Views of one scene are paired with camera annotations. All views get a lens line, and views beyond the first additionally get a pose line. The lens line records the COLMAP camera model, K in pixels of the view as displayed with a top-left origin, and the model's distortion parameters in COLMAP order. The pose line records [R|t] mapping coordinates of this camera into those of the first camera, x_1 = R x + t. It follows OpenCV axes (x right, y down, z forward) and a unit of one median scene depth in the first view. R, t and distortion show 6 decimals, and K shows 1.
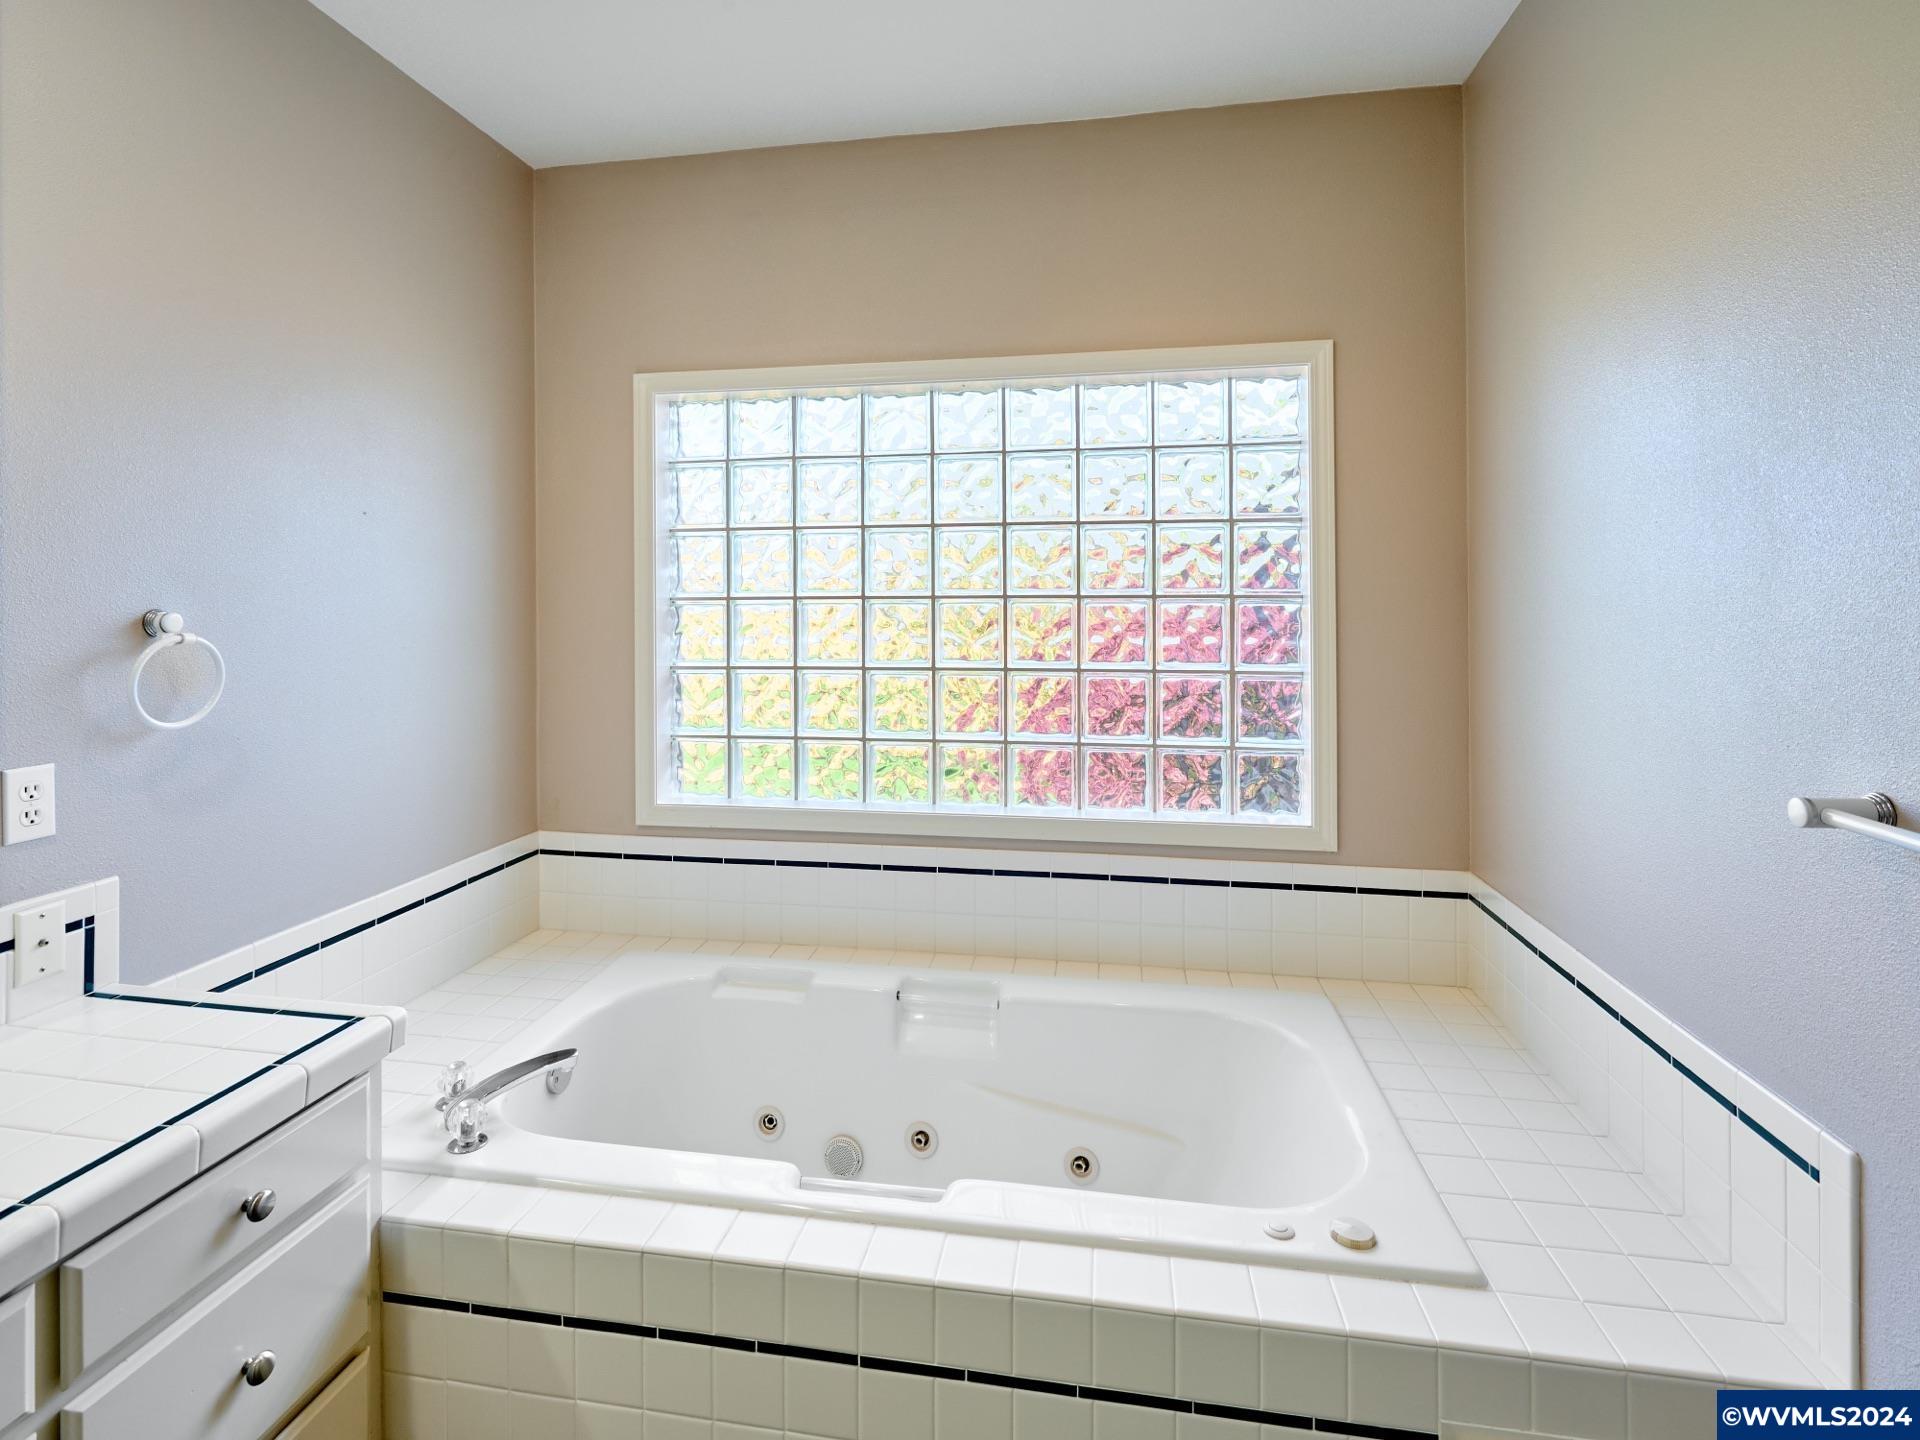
lens RADIAL K [[957.1, 0, 954.7], [0, 957.1, 619.0], [0, 0, 1]] dist [0.000889, -0.004675]
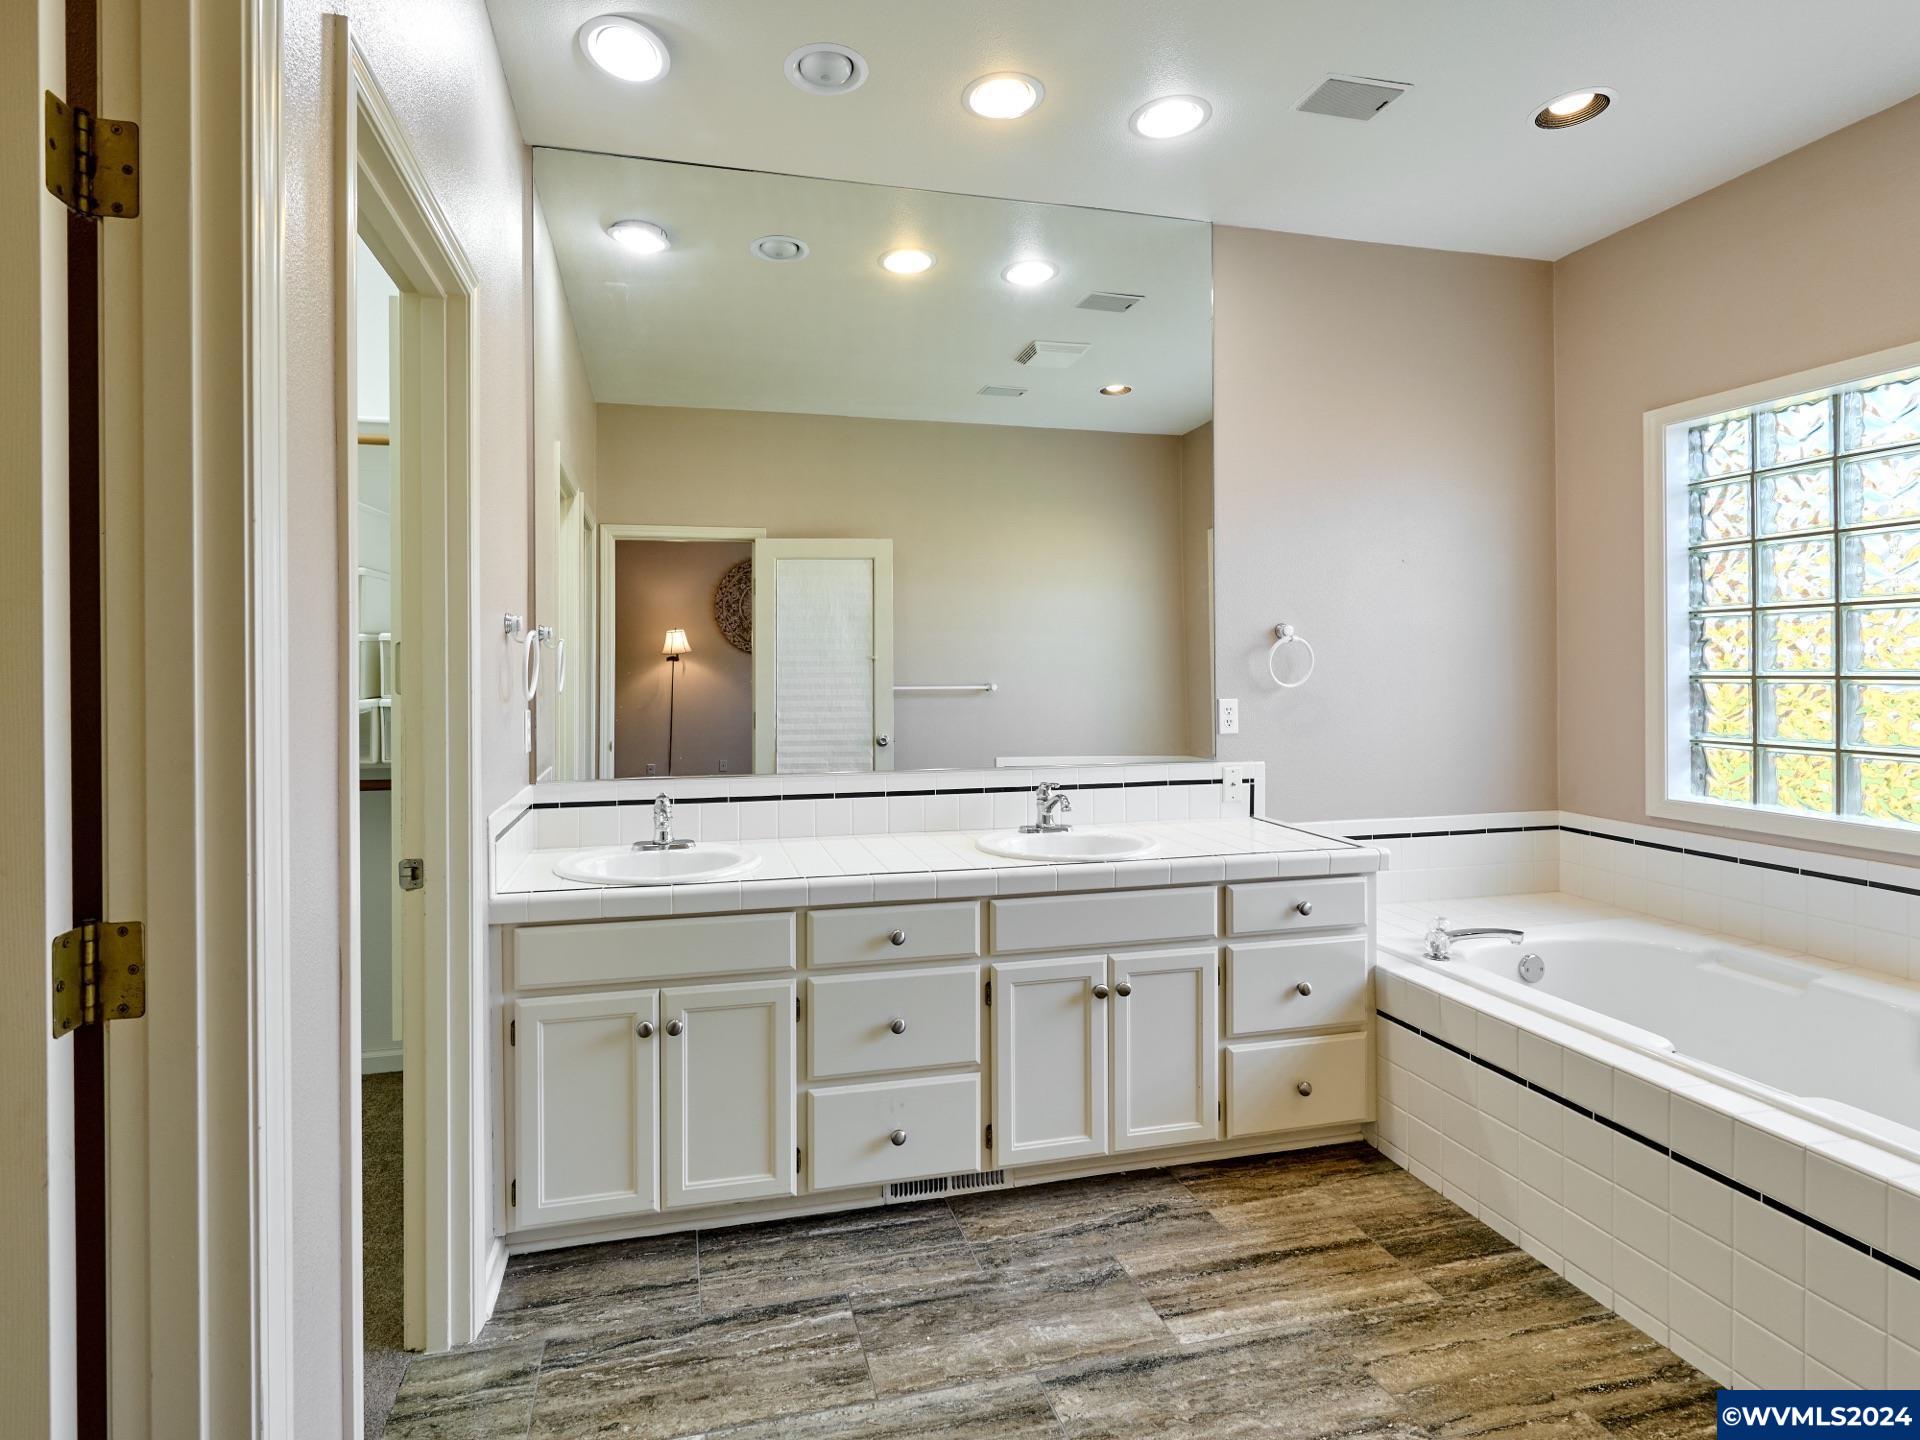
lens RADIAL K [[887.3, 0, 965.3], [0, 887.3, 664.5], [0, 0, 1]] dist [0.002655, 0.001134]
pose [[0.459572, 0.004133, -0.888131, 0.427362], [0.002877, 0.999977, 0.006142, 0.057952], [0.888136, -0.005378, 0.459549, -0.352250]]
